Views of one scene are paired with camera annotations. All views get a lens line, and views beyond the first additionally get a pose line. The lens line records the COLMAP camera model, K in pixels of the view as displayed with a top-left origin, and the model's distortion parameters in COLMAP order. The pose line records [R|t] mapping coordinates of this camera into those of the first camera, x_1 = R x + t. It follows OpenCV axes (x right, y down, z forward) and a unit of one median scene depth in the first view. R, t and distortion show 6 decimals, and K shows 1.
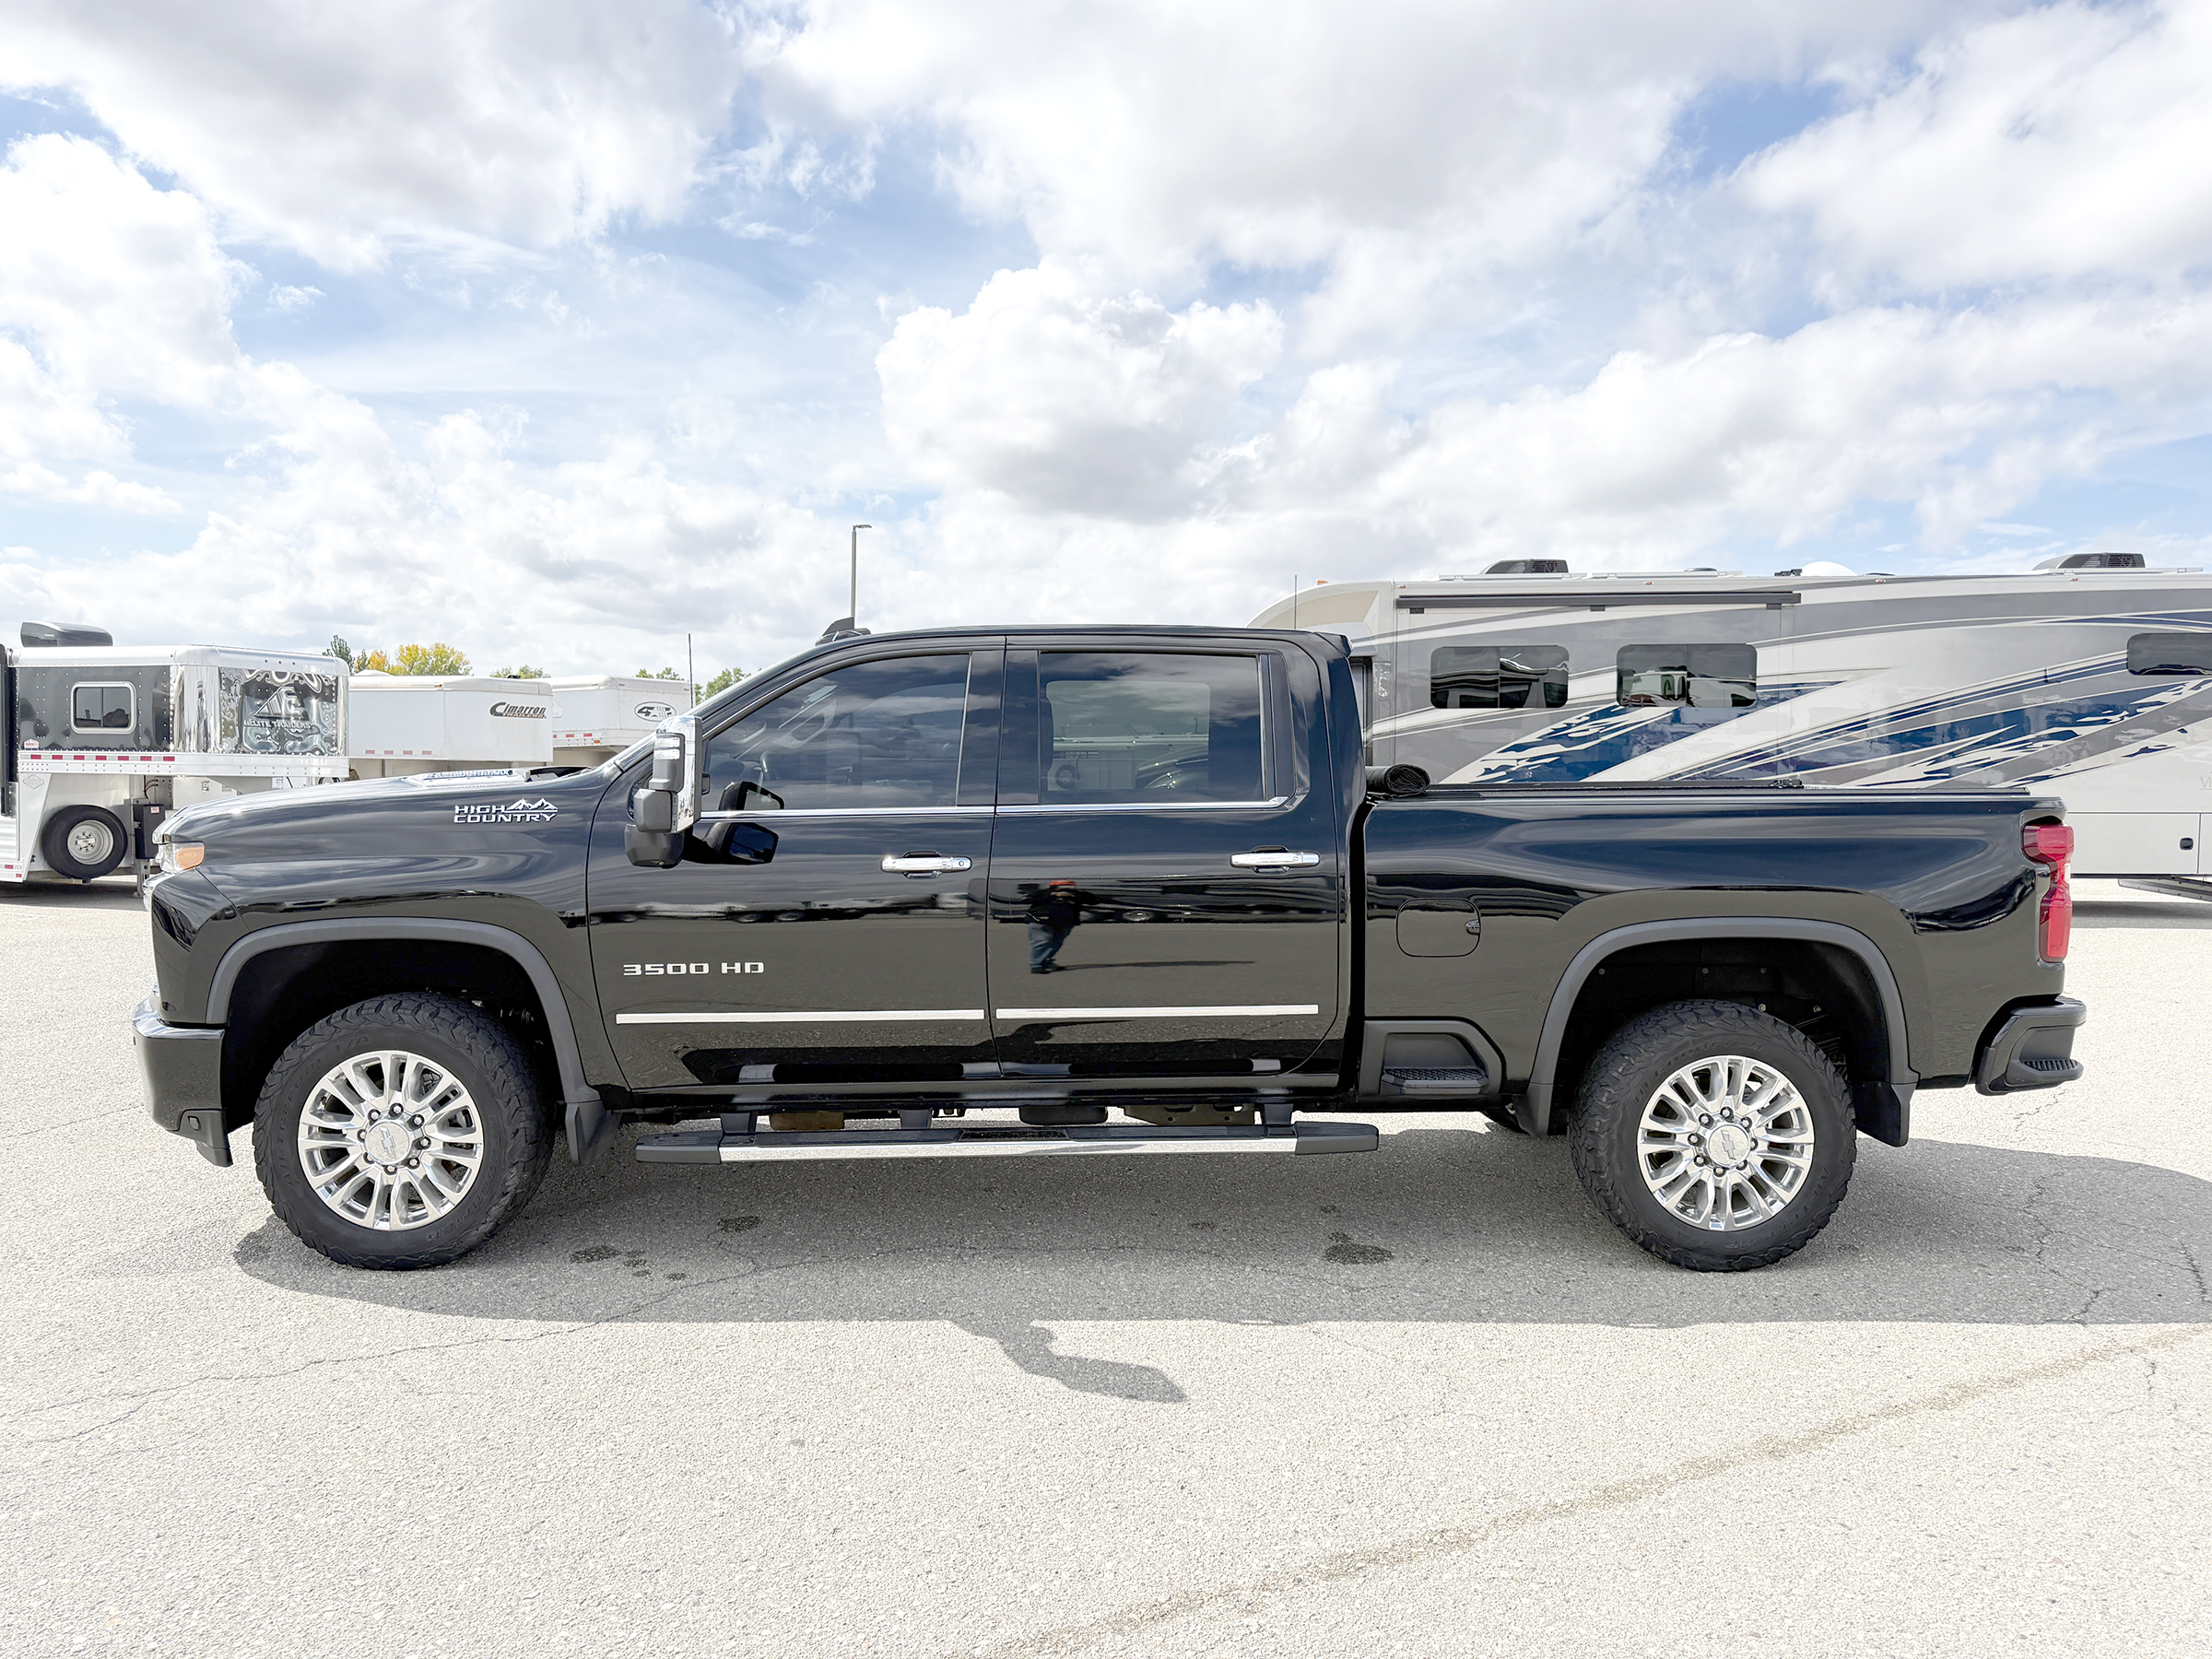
lens RADIAL K [[1570.4, 0, 1106.0], [0, 1570.4, 829.5], [0, 0, 1]] dist [-0.004449, 0.003596]
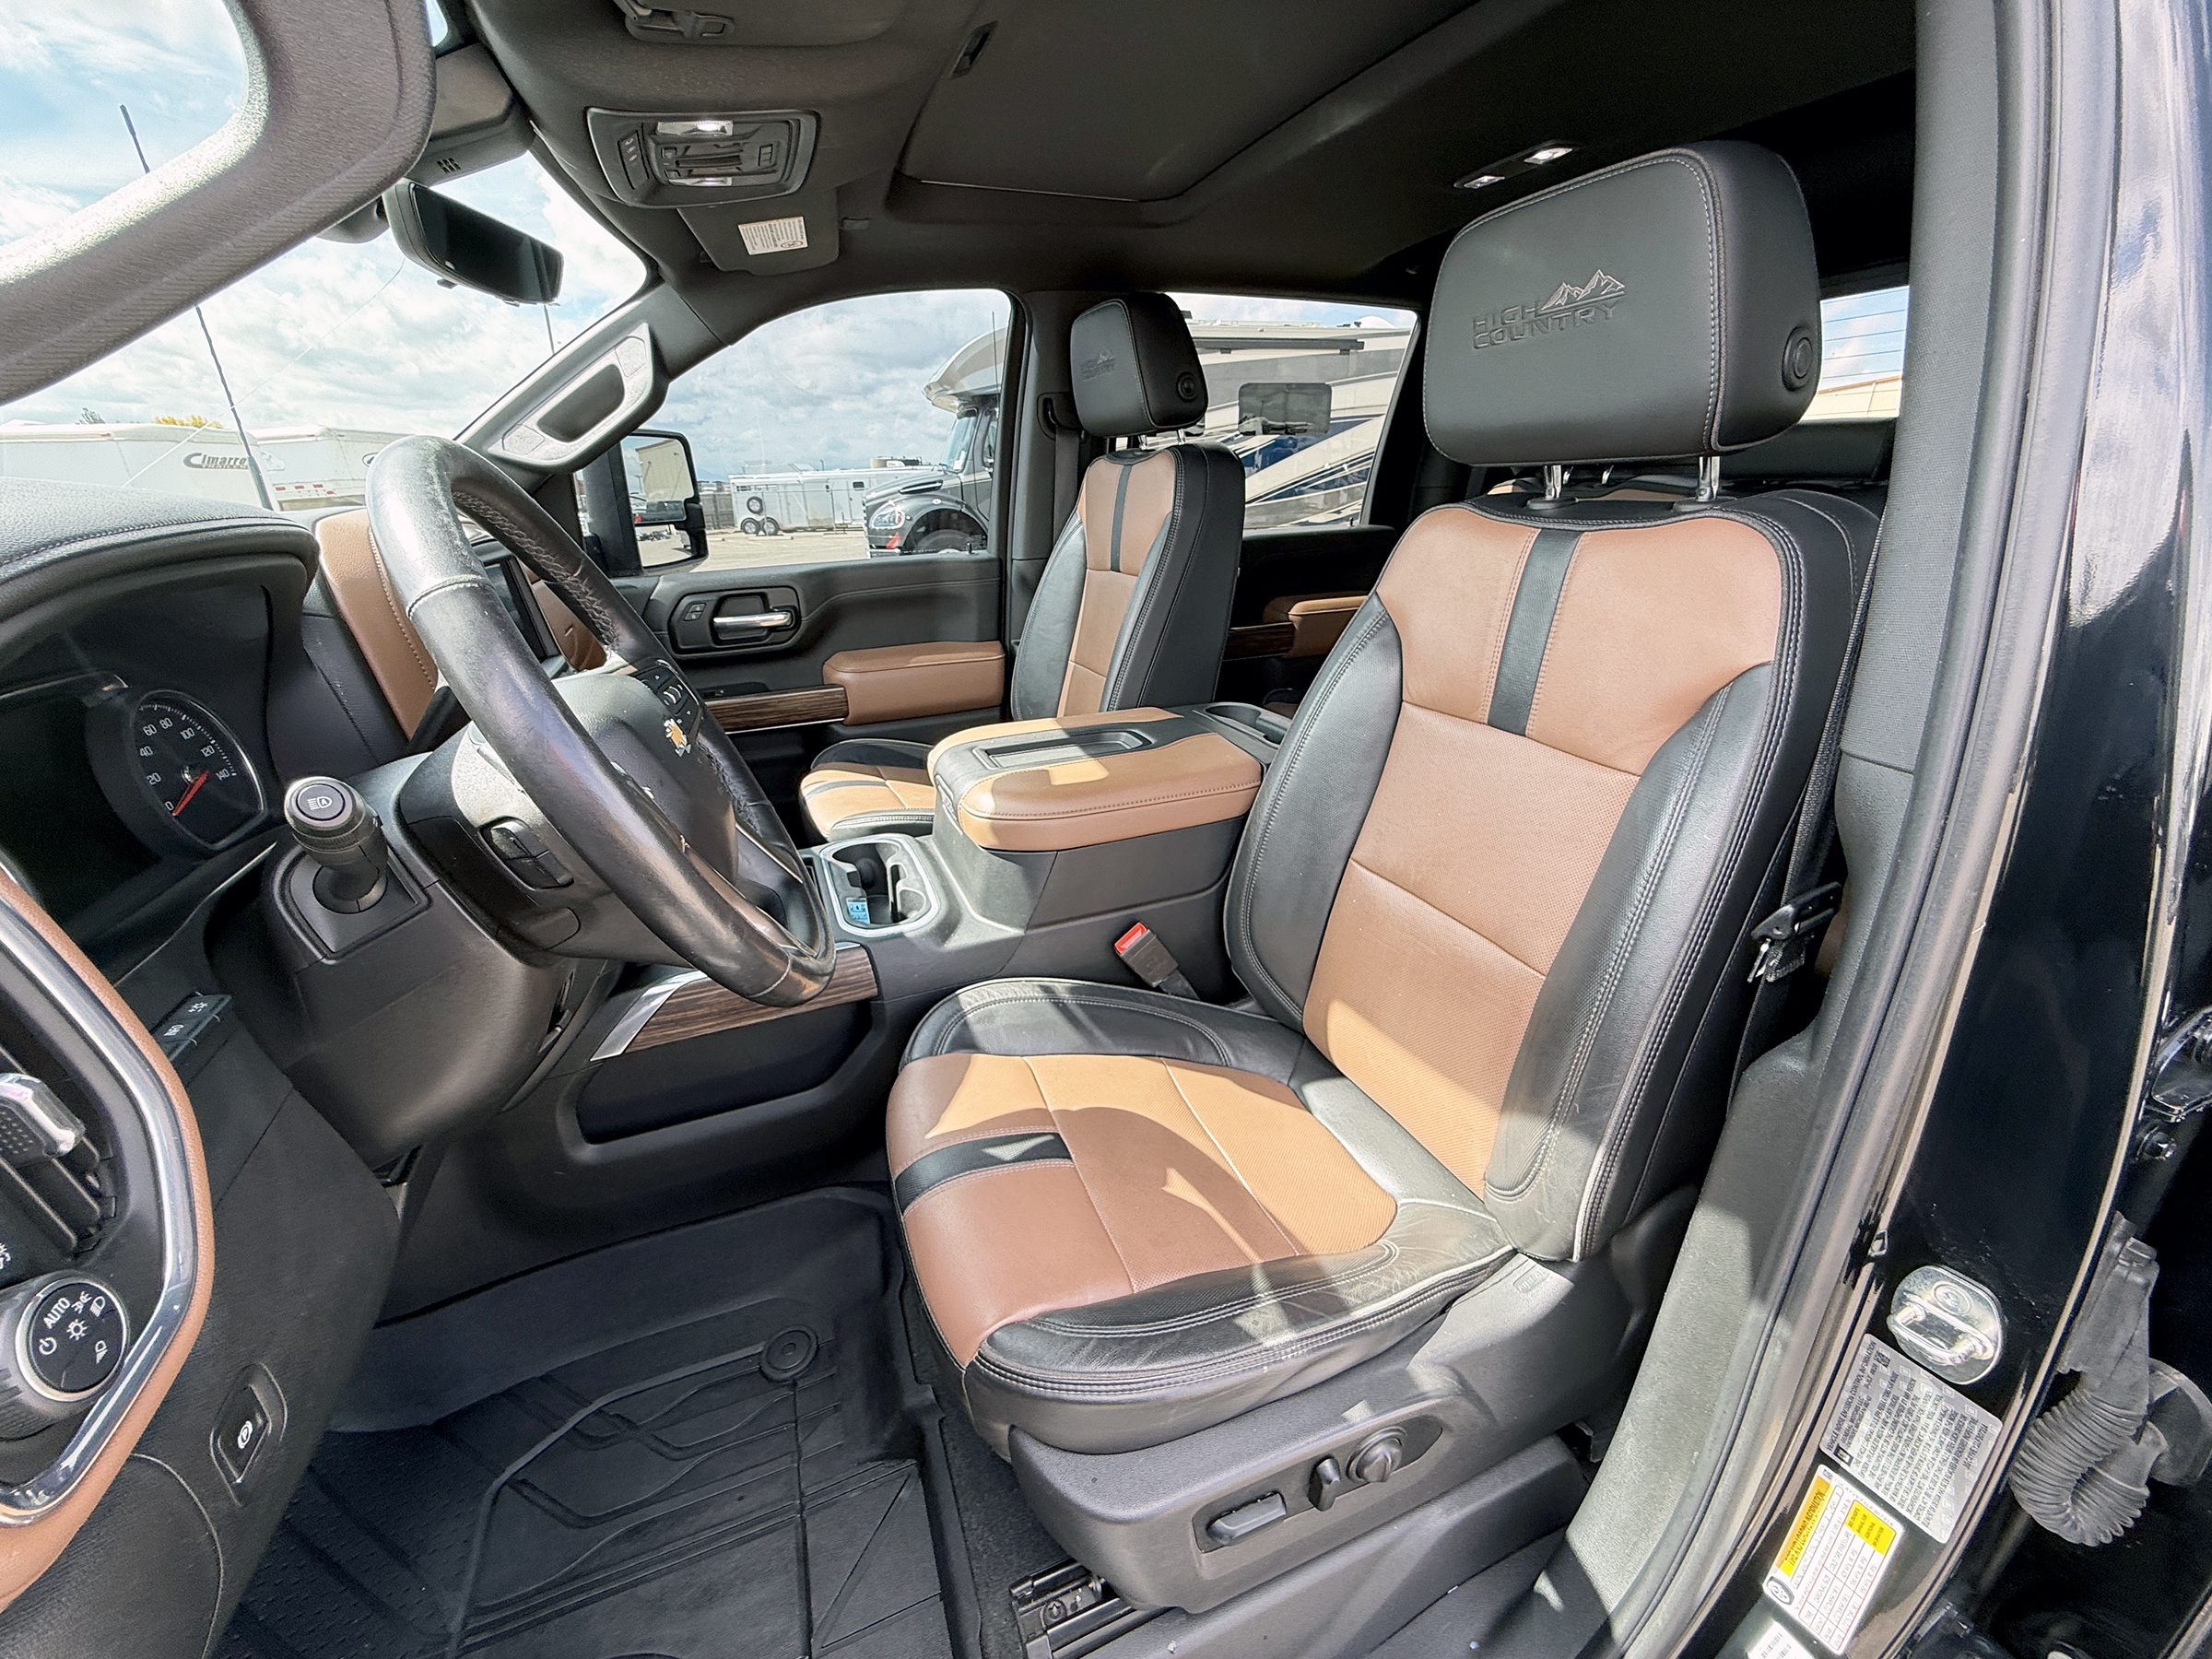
lens RADIAL K [[877.2, 0, 1106.0], [0, 877.2, 829.5], [0, 0, 1]] dist [-0.001369, -0.000629]
pose [[0.942180, -0.146409, 0.301432, -0.035067], [0.044127, 0.945882, 0.321497, -0.006337], [-0.332190, -0.289607, 0.897651, 0.221901]]
